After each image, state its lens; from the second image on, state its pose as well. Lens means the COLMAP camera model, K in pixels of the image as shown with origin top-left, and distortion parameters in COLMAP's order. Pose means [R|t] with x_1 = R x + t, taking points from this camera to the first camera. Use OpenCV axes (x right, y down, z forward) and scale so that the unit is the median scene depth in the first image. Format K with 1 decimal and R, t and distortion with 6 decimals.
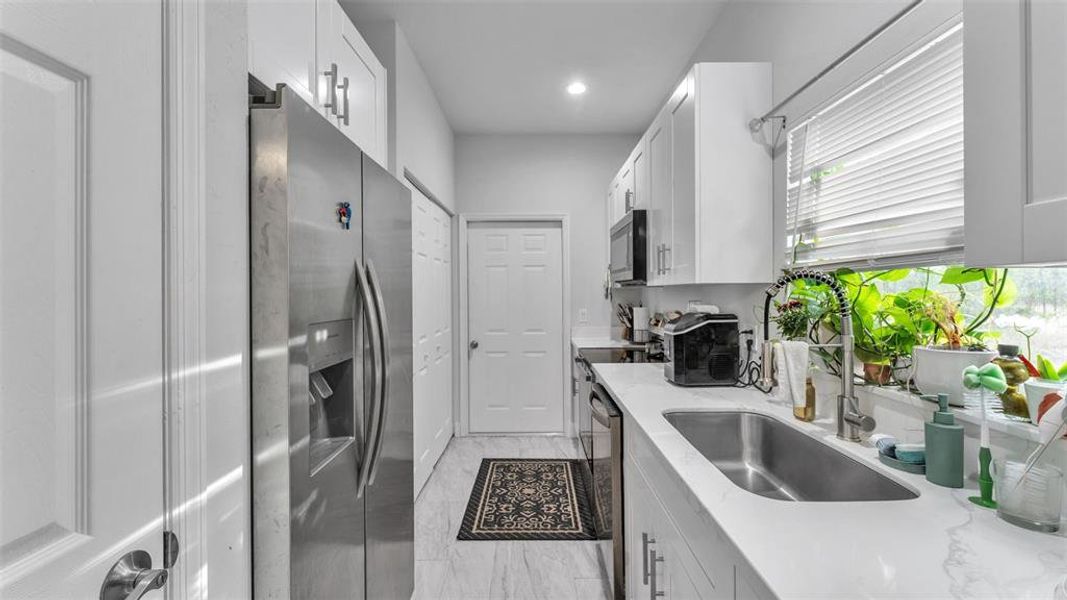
lens RADIAL K [[425.9, 0, 534.8], [0, 425.9, 298.8], [0, 0, 1]] dist [-0.001010, -0.000280]
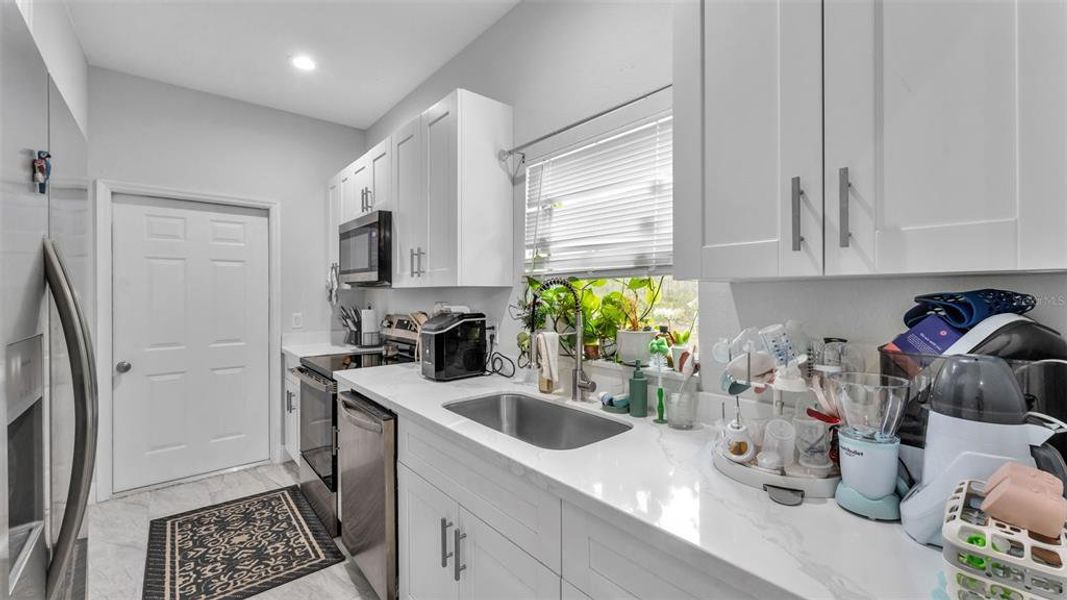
lens RADIAL K [[428.3, 0, 533.5], [0, 428.3, 300.0], [0, 0, 1]] dist [0.000971, -0.000066]
pose [[0.759340, -0.005968, 0.650667, -0.182578], [0.007139, 0.999974, 0.000841, 0.000274], [-0.650655, 0.004007, 0.759363, 0.023132]]
